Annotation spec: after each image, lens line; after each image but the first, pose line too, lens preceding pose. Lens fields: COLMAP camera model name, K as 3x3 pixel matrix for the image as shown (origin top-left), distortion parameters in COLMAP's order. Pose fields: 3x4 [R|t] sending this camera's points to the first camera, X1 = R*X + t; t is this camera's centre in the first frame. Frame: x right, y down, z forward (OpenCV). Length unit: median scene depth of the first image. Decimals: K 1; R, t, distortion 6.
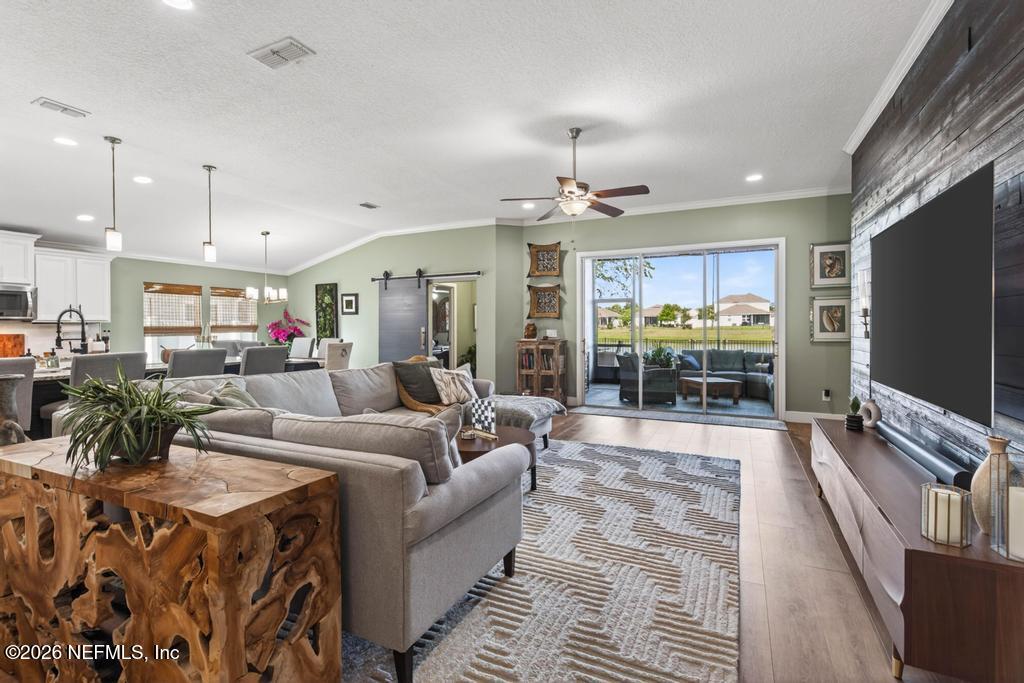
lens RADIAL K [[481.5, 0, 512.0], [0, 481.5, 341.5], [0, 0, 1]] dist [0.002696, 0.001007]
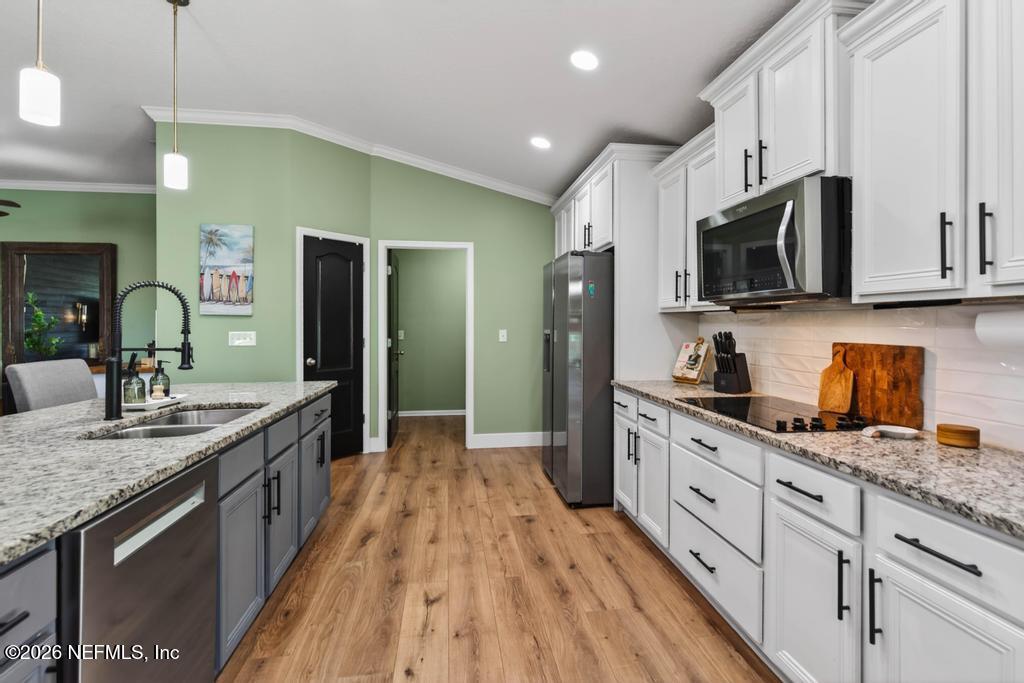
lens RADIAL K [[481.5, 0, 512.0], [0, 481.5, 341.5], [0, 0, 1]] dist [0.002696, 0.001007]
pose [[-0.834932, 0.022105, -0.549909, -0.669572], [-0.010566, 0.998365, 0.056175, -0.031313], [0.550252, 0.052713, -0.833333, 1.109514]]
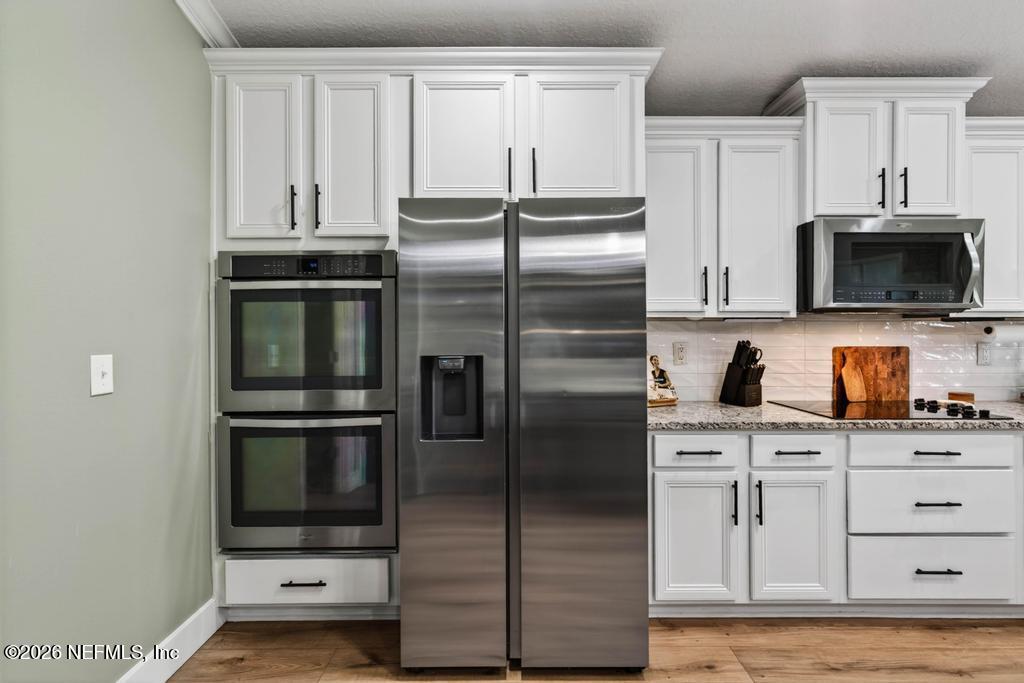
lens RADIAL K [[481.5, 0, 512.0], [0, 481.5, 341.5], [0, 0, 1]] dist [0.002696, 0.001007]
pose [[0.431634, 0.006099, -0.902028, -0.787926], [-0.013320, 0.999911, 0.000387, -0.015038], [0.901950, 0.011848, 0.431677, 0.514939]]
